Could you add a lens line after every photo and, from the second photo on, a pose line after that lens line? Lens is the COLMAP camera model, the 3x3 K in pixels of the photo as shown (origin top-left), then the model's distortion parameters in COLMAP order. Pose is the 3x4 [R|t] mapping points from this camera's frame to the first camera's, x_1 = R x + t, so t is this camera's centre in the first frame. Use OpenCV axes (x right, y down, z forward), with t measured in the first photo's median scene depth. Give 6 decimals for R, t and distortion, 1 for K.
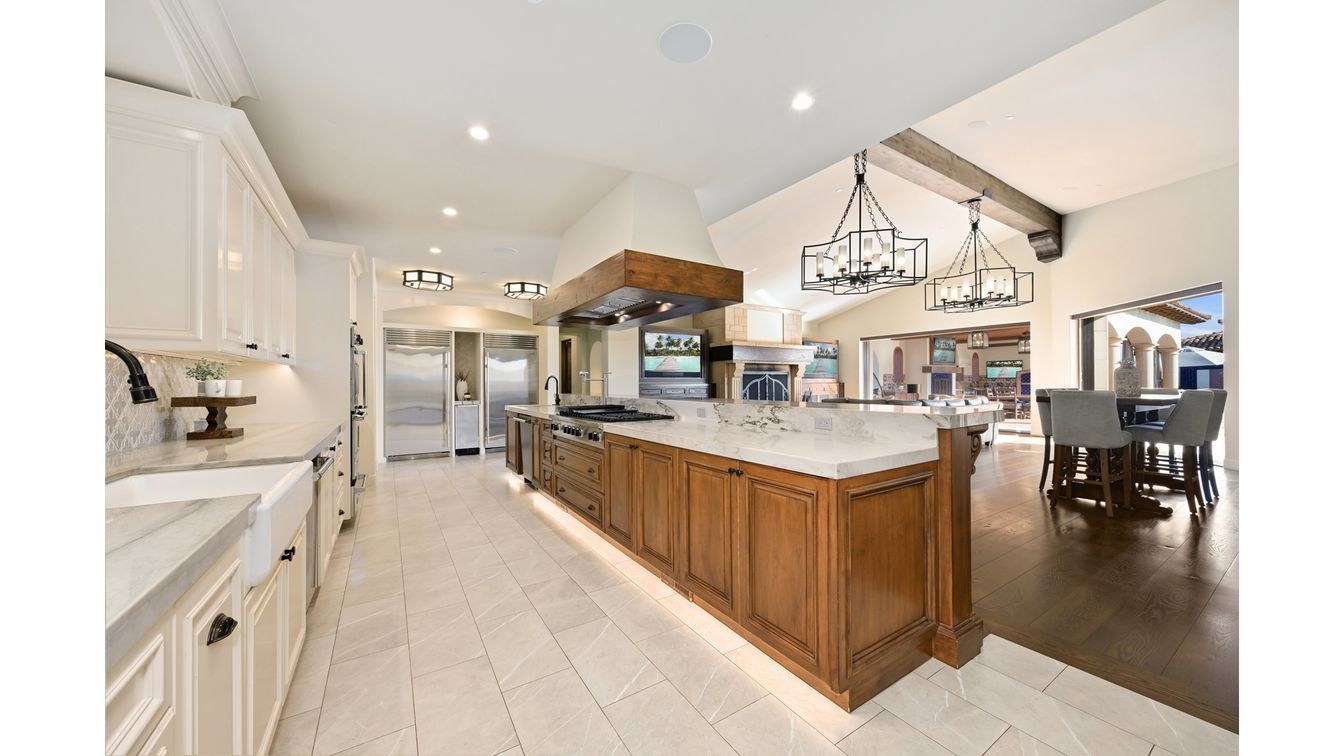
lens RADIAL K [[444.6, 0, 680.3], [0, 444.6, 380.6], [0, 0, 1]] dist [-0.000770, -0.000023]
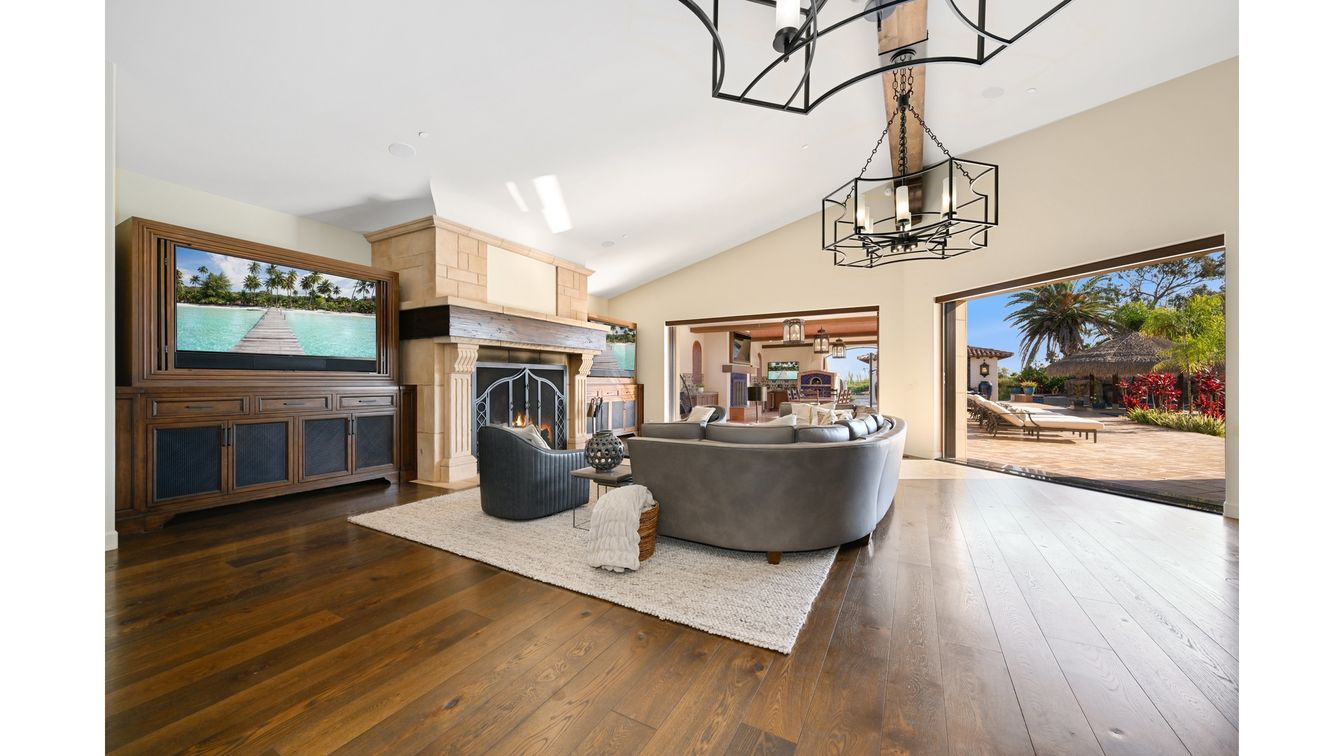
lens RADIAL K [[444.6, 0, 677.4], [0, 444.6, 382.3], [0, 0, 1]] dist [-0.000770, -0.000023]
pose [[0.882449, 0.004981, 0.470381, 0.100209], [-0.005920, 0.999982, 0.000517, 0.001442], [-0.470370, -0.003241, 0.882463, 0.421809]]
